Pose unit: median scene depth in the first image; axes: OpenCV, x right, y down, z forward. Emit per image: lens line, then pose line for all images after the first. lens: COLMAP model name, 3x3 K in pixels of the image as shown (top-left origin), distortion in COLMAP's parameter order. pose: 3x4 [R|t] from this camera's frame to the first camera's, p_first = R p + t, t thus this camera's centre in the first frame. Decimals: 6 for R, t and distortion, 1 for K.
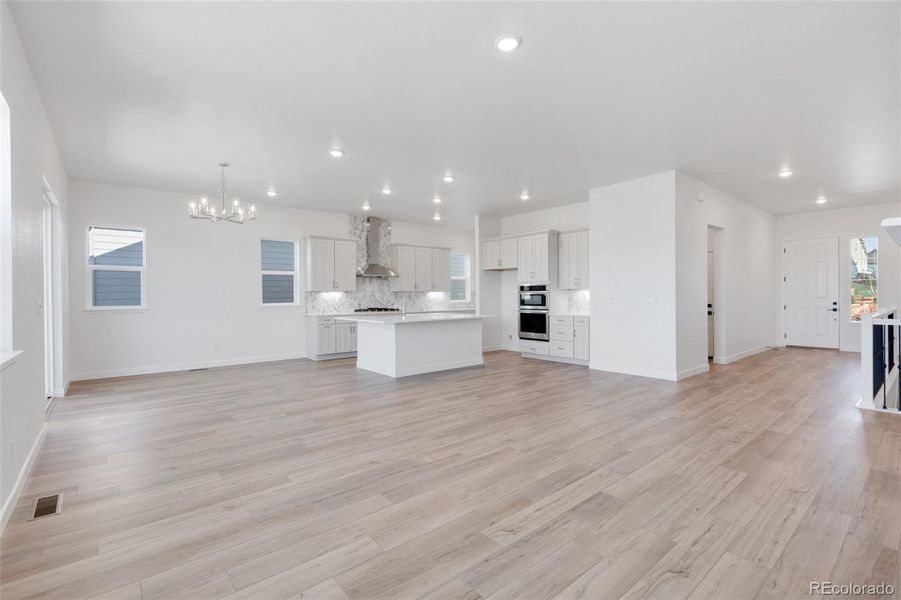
lens RADIAL K [[400.6, 0, 450.2], [0, 400.6, 300.3], [0, 0, 1]] dist [-0.001261, 0.000296]
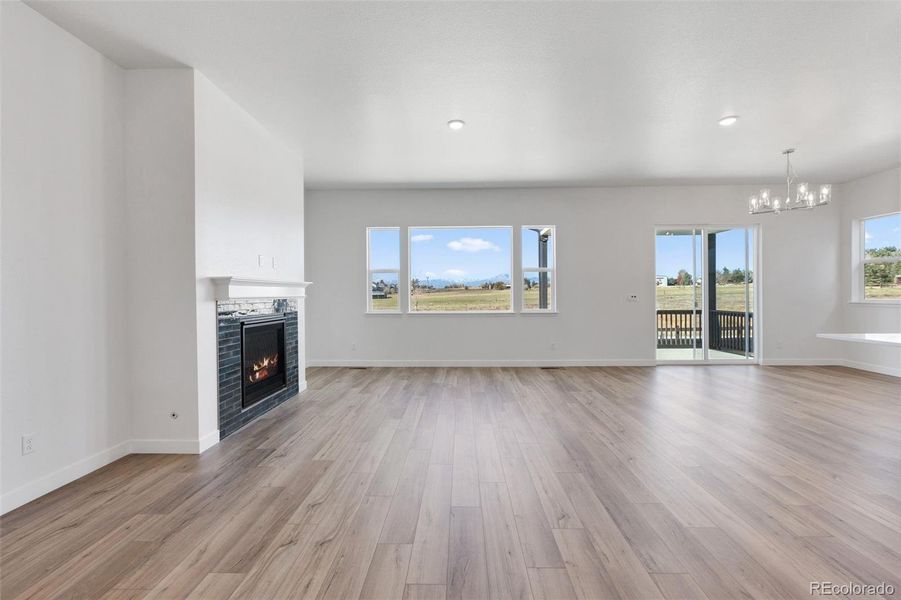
lens RADIAL K [[400.6, 0, 456.9], [0, 400.6, 295.1], [0, 0, 1]] dist [-0.001261, 0.000296]
pose [[-0.645645, 0.013573, -0.763517, 0.424136], [0.002127, 0.999870, 0.015975, -0.010155], [0.763635, 0.008690, -0.645590, 0.645384]]
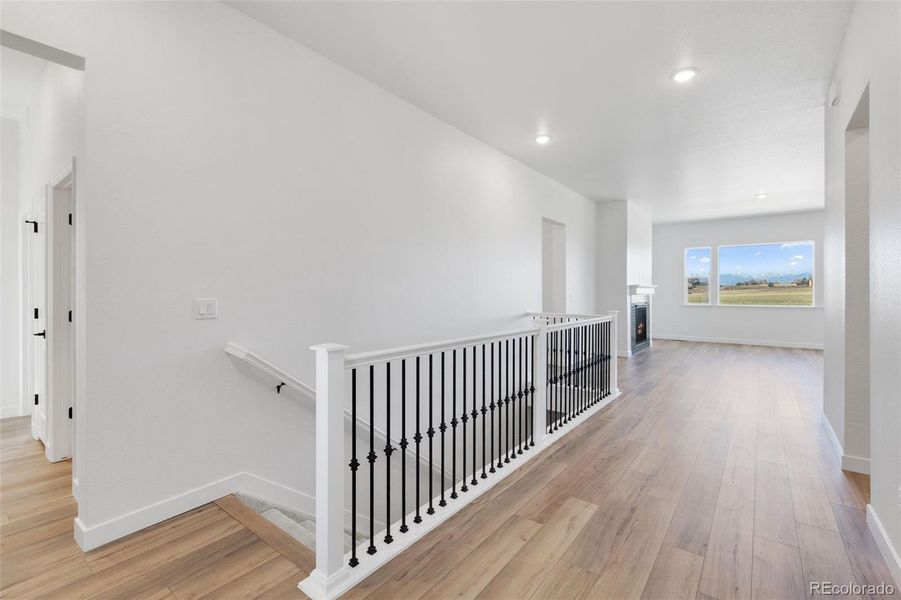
lens RADIAL K [[400.6, 0, 447.9], [0, 400.6, 298.5], [0, 0, 1]] dist [-0.001261, 0.000296]
pose [[-0.977082, 0.011170, -0.212570, 1.068034], [0.005333, 0.999593, 0.028016, -0.022048], [0.212796, 0.026240, -0.976744, 1.168776]]
